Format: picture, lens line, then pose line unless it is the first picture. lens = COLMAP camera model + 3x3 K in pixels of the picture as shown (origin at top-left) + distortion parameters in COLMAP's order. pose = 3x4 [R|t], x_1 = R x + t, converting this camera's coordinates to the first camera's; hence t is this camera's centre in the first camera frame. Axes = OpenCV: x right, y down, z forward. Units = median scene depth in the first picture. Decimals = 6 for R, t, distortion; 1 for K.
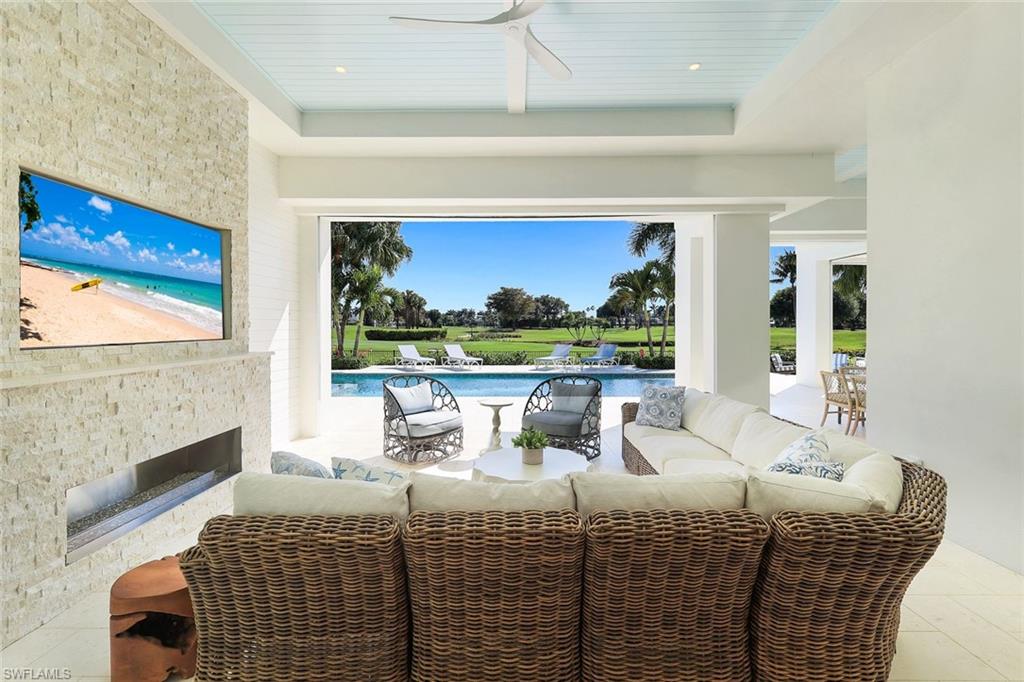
lens RADIAL K [[440.6, 0, 515.8], [0, 440.6, 330.5], [0, 0, 1]] dist [0.000324, -0.000066]
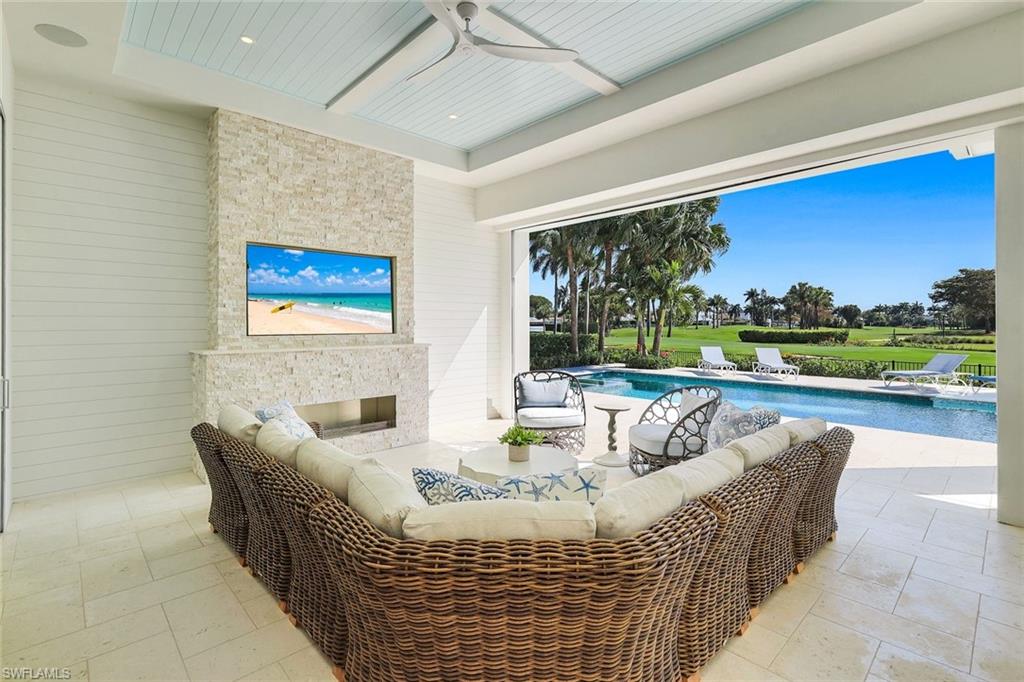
lens RADIAL K [[472.8, 0, 523.2], [0, 472.8, 326.8], [0, 0, 1]] dist [0.003423, 0.000250]
pose [[0.701903, 0.002373, -0.712269, 0.726161], [-0.008529, 0.999951, -0.005073, 0.002693], [0.712222, 0.009636, 0.701889, 0.225282]]
